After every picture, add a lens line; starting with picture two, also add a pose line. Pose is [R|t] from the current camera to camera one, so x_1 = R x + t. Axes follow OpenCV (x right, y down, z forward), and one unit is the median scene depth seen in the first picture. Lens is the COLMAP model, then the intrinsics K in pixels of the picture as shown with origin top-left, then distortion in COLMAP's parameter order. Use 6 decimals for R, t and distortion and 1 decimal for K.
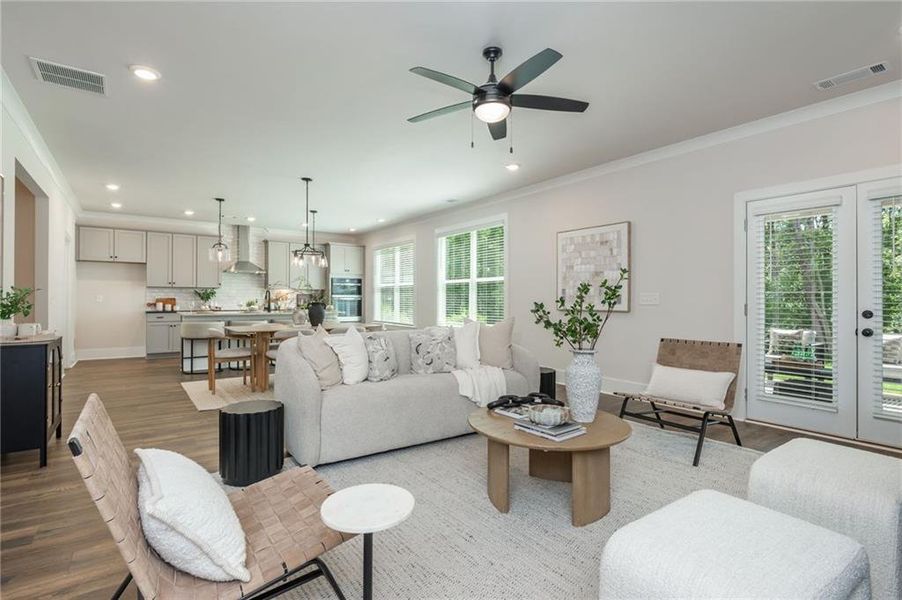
lens RADIAL K [[426.1, 0, 426.3], [0, 426.1, 300.1], [0, 0, 1]] dist [-0.003117, -0.000738]
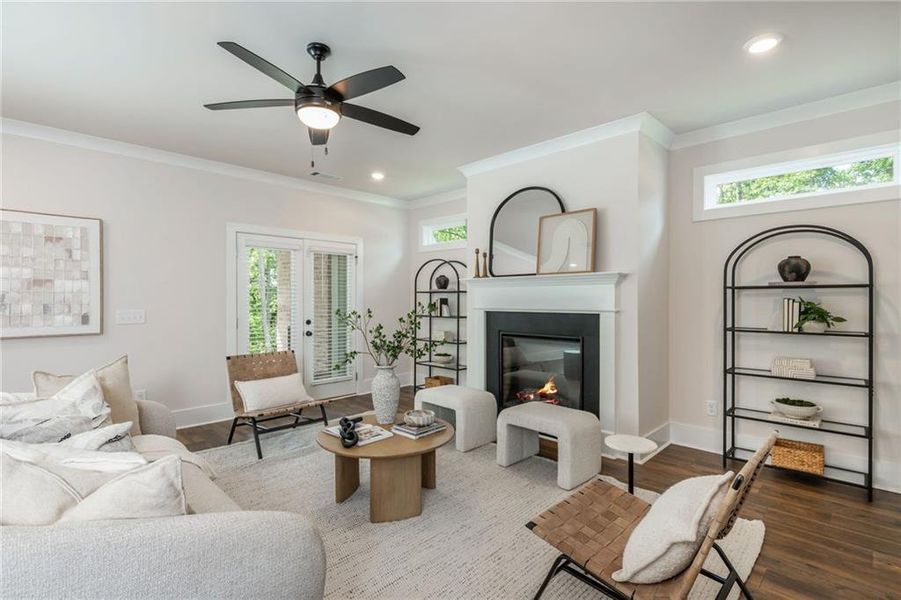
lens RADIAL K [[431.5, 0, 464.4], [0, 431.5, 297.8], [0, 0, 1]] dist [-0.000848, -0.000605]
pose [[-0.211529, -0.003508, 0.977365, -0.254104], [-0.000351, 0.999994, 0.003513, -0.024129], [-0.977372, 0.000400, -0.211529, 0.289620]]
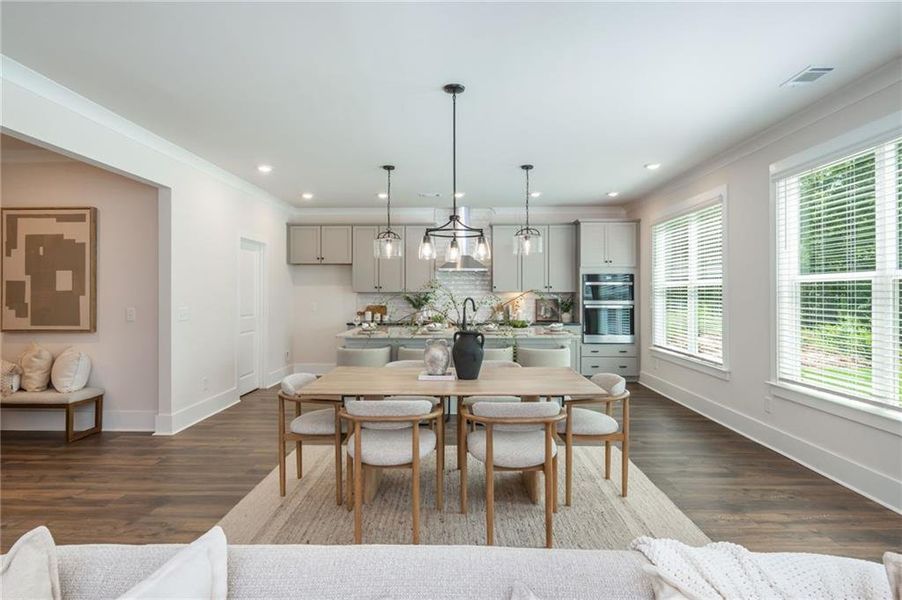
lens RADIAL K [[468.5, 0, 457.9], [0, 468.5, 297.5], [0, 0, 1]] dist [-0.001242, -0.000942]
pose [[0.825188, -0.000462, -0.564857, 0.025803], [0.003783, 0.999982, 0.004709, -0.025781], [0.564845, -0.006023, 0.825175, 0.376387]]
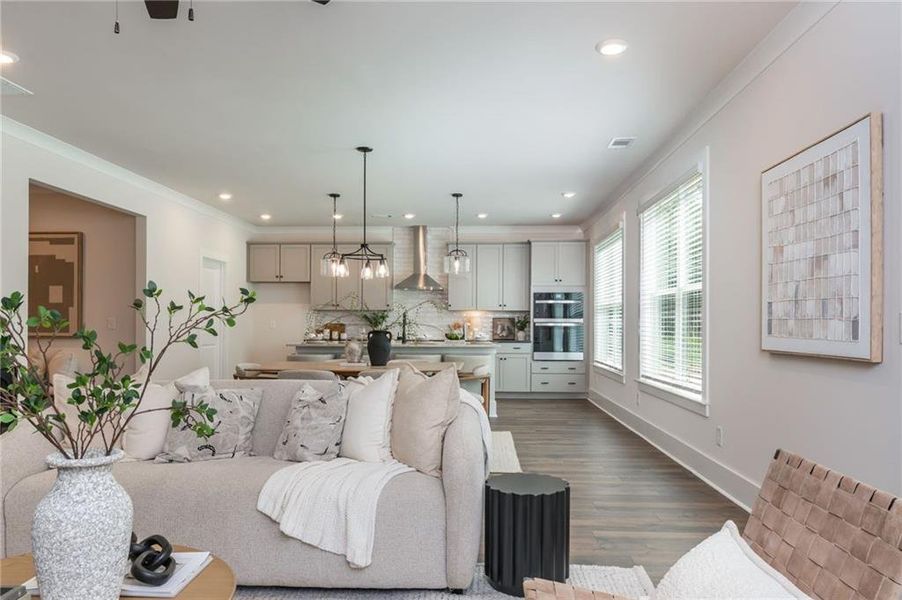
lens RADIAL K [[605.1, 0, 453.0], [0, 605.1, 324.6], [0, 0, 1]] dist [-0.000203, 0.000119]
pose [[0.806679, 0.000303, -0.590990, 0.278023], [-0.001276, 0.999998, -0.001229, -0.001930], [0.590989, 0.001745, 0.806678, 0.213869]]
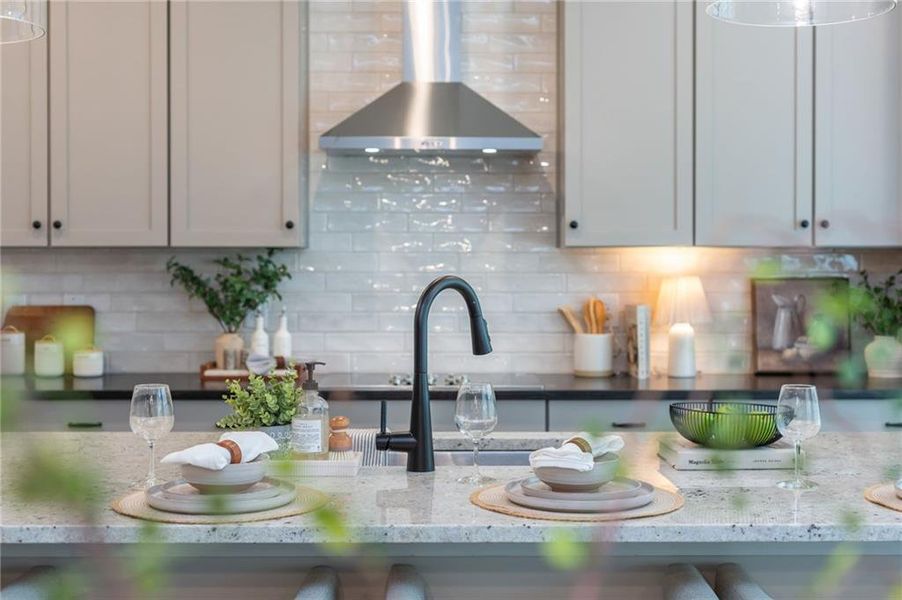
lens RADIAL K [[1316.2, 0, 451.0], [0, 1316.2, 300.0], [0, 0, 1]] dist [0.111657, -0.005725]
pose [[0.831590, 0.014302, -0.555206, -0.158002], [0.004876, 0.999442, 0.033048, -0.027495], [0.555369, -0.030189, 0.831056, 0.667625]]
